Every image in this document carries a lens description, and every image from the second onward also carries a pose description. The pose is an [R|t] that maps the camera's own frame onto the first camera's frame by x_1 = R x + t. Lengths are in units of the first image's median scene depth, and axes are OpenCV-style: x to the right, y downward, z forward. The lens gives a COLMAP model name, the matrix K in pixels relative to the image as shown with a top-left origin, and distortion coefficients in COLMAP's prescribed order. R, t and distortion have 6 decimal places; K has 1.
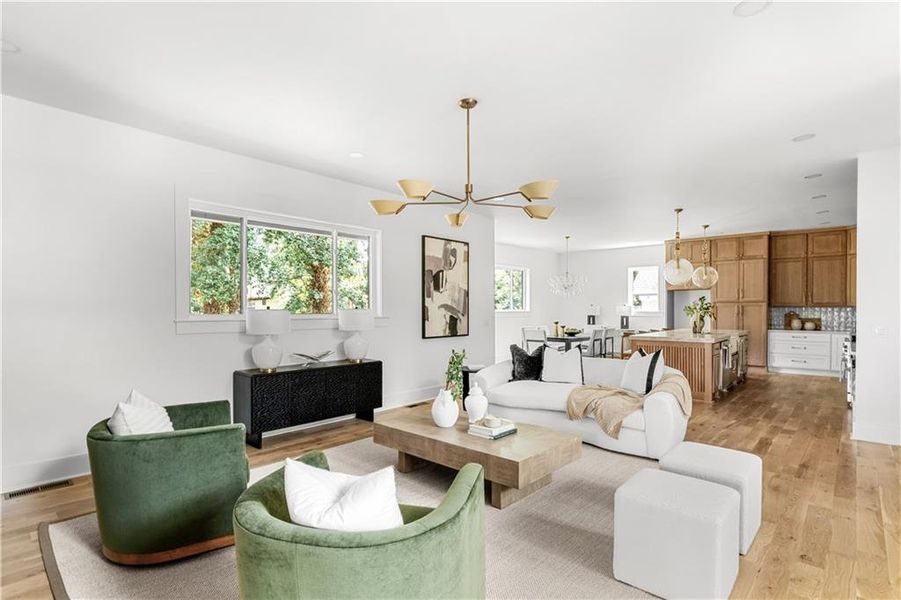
lens RADIAL K [[442.0, 0, 451.4], [0, 442.0, 305.1], [0, 0, 1]] dist [0.004193, 0.001396]
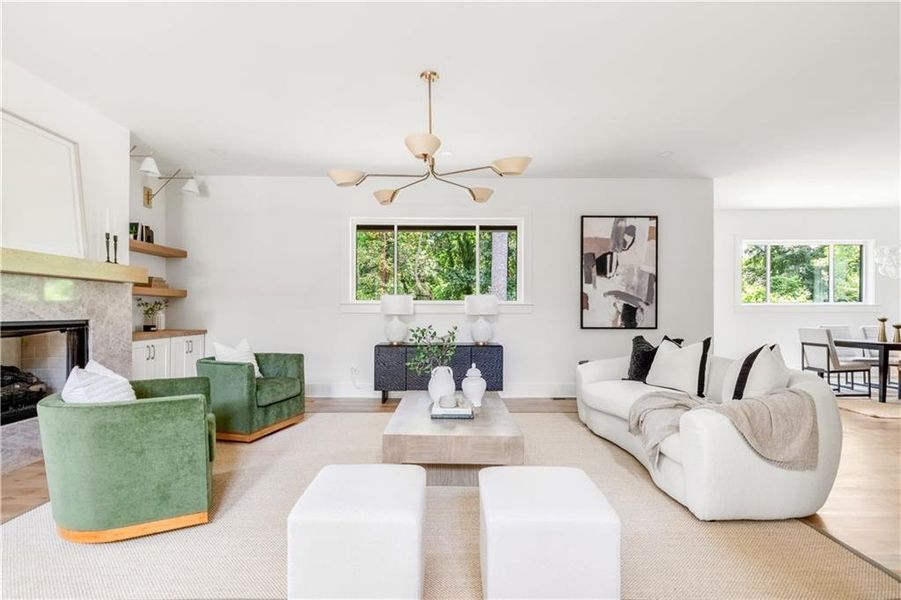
lens RADIAL K [[417.5, 0, 449.0], [0, 417.5, 308.9], [0, 0, 1]] dist [0.002675, -0.000044]
pose [[0.677492, -0.001278, -0.735529, 0.363523], [0.001580, 0.999999, -0.000282, 0.032708], [0.735528, -0.000971, 0.677493, 0.197493]]
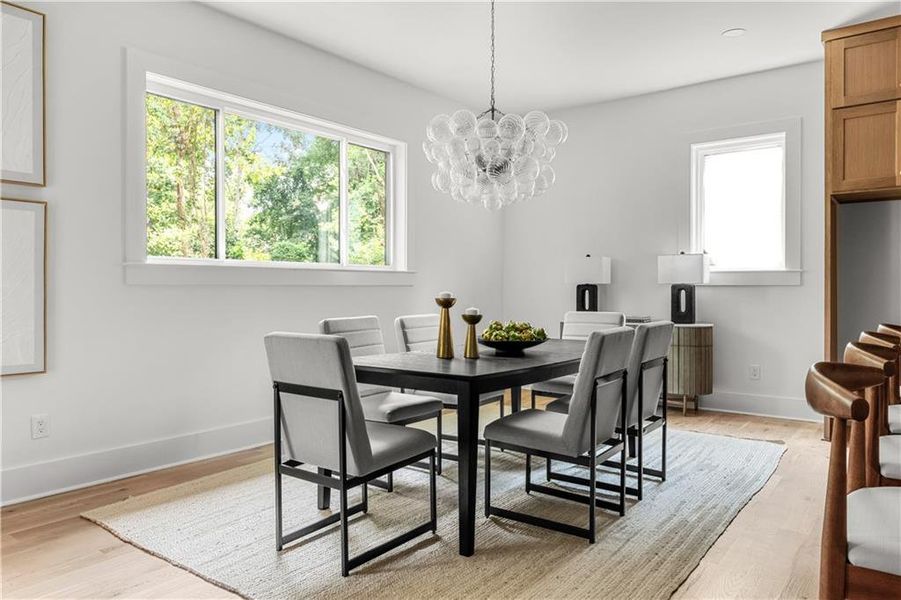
lens RADIAL K [[638.2, 0, 452.8], [0, 638.2, 293.1], [0, 0, 1]] dist [-0.001896, -0.006802]
pose [[0.995624, 0.000436, 0.093453, 0.294176], [-0.001680, 0.999911, 0.013239, 0.042220], [-0.093438, -0.013338, 0.995536, 0.913622]]
